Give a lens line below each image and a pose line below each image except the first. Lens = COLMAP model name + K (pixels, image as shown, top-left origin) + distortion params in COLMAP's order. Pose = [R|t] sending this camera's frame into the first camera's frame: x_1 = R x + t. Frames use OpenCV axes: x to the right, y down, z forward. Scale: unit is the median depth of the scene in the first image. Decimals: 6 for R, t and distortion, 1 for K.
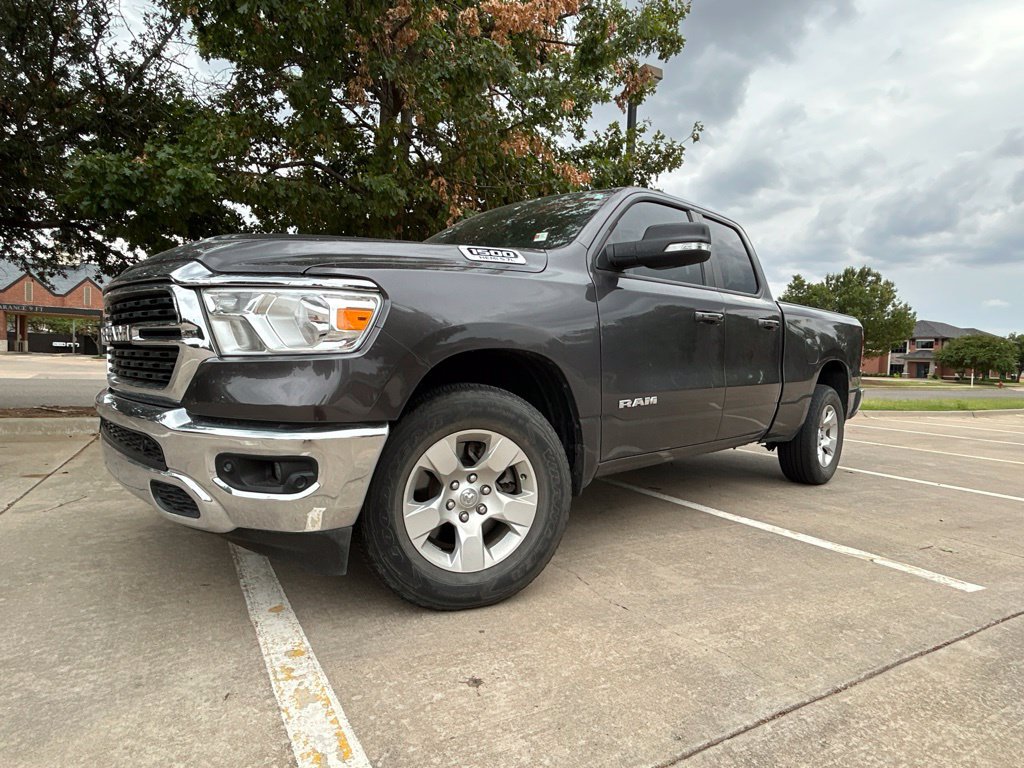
lens RADIAL K [[568.6, 0, 512.0], [0, 568.6, 384.0], [0, 0, 1]] dist [-0.004198, 0.004113]
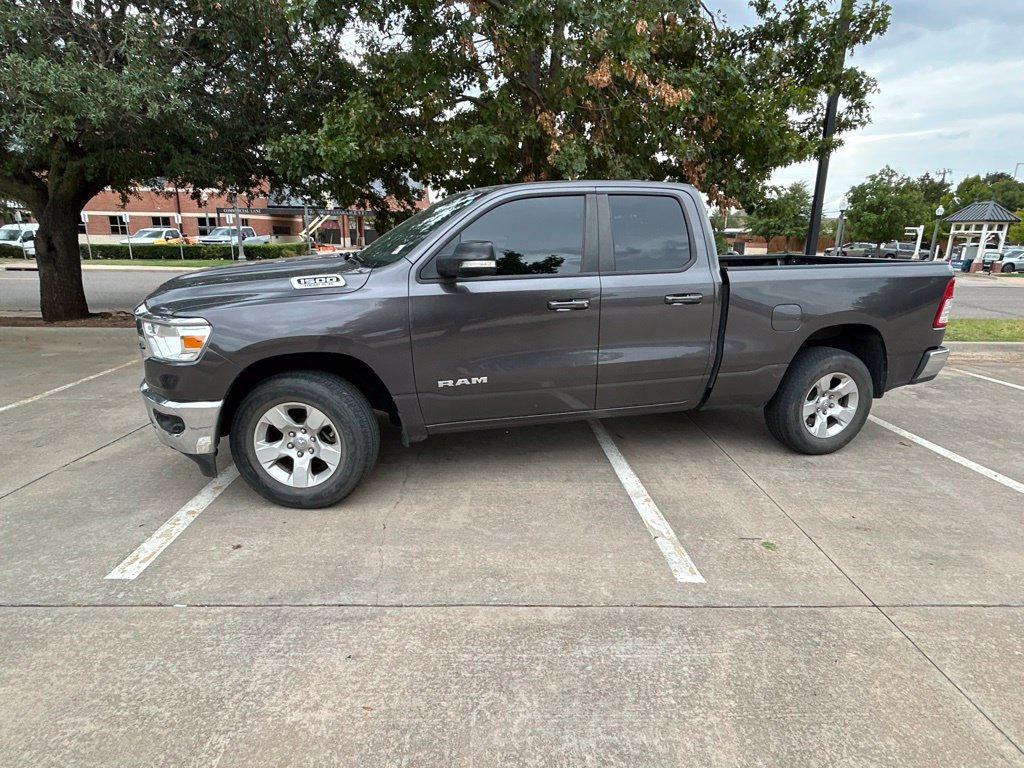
lens RADIAL K [[568.6, 0, 512.0], [0, 568.6, 384.0], [0, 0, 1]] dist [-0.004198, 0.004113]
pose [[0.883997, 0.097762, -0.457156, 0.733736], [-0.003655, 0.979306, 0.202354, -0.180399], [0.467478, -0.177209, 0.866061, -0.044504]]
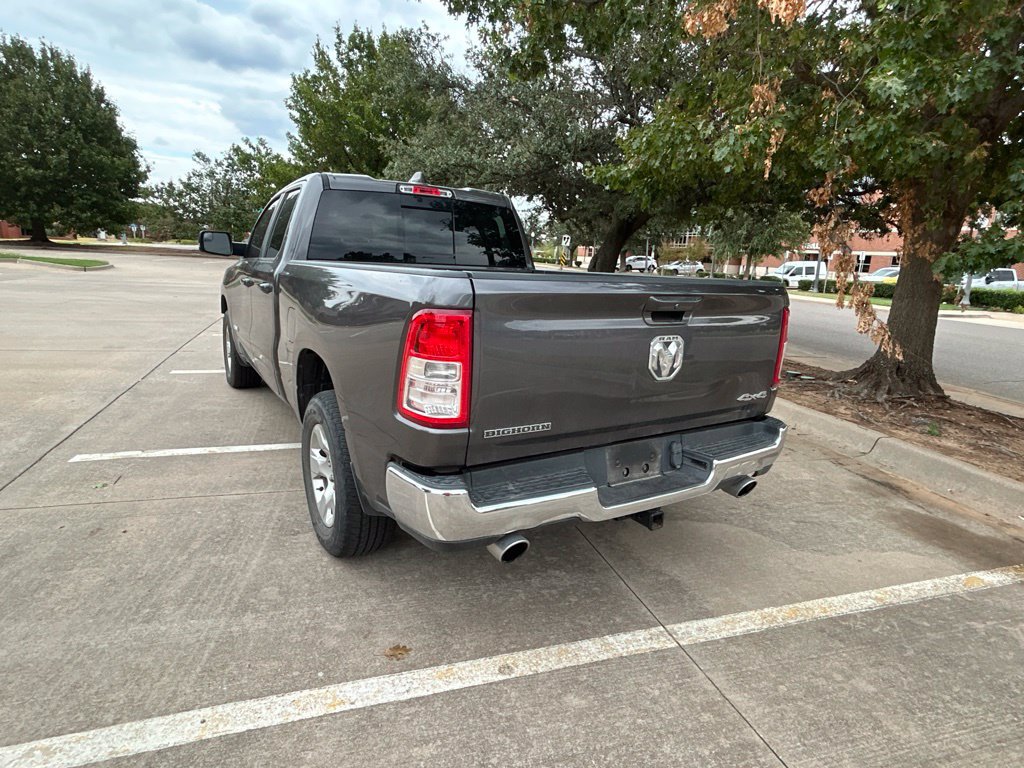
lens RADIAL K [[568.6, 0, 512.0], [0, 568.6, 384.0], [0, 0, 1]] dist [-0.004198, 0.004113]
pose [[-0.209328, 0.177680, -0.961567, 1.538132], [-0.092580, 0.975335, 0.200378, -0.204539], [0.973453, 0.130966, -0.187715, 1.850207]]
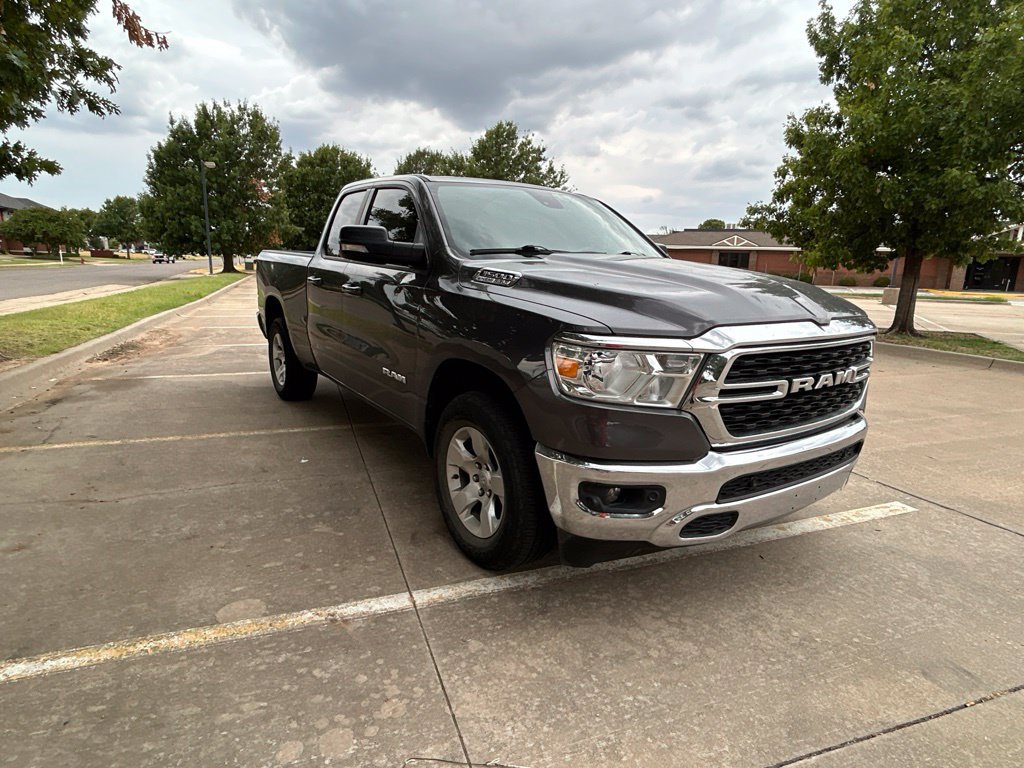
lens RADIAL K [[568.9, 0, 508.2], [0, 568.9, 373.3], [0, 0, 1]] dist [-0.005501, -0.000283]
pose [[0.168611, -0.214443, 0.962073, -1.178378], [0.011767, 0.976416, 0.215578, -0.220421], [-0.985612, -0.025028, 0.167157, 0.901006]]
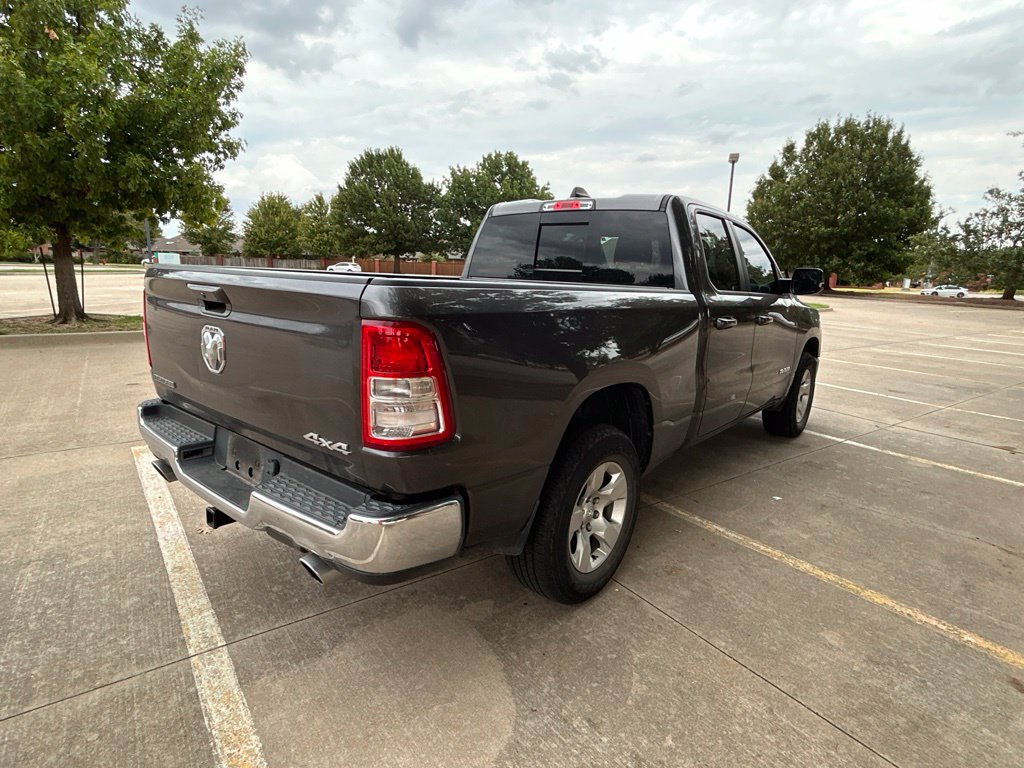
lens RADIAL K [[568.6, 0, 512.0], [0, 568.6, 384.0], [0, 0, 1]] dist [-0.004198, 0.004113]
pose [[-0.991885, -0.044612, -0.119056, 0.584079], [-0.071539, 0.969949, 0.232555, -0.254331], [0.105104, 0.239185, -0.965269, 2.572298]]
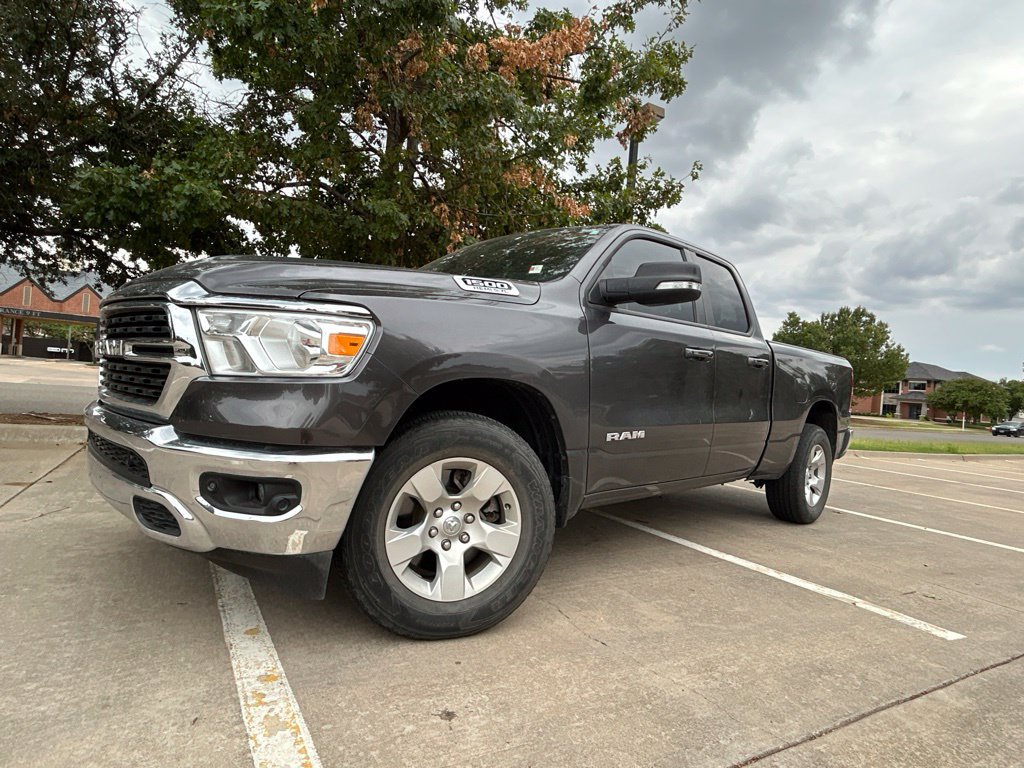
lens RADIAL K [[568.6, 0, 512.0], [0, 568.6, 384.0], [0, 0, 1]] dist [-0.004198, 0.004113]
pose [[0.999094, 0.041843, 0.007752, 0.007192], [-0.041474, 0.998219, -0.042885, -0.006562], [-0.009533, 0.042524, 0.999050, -0.007121]]
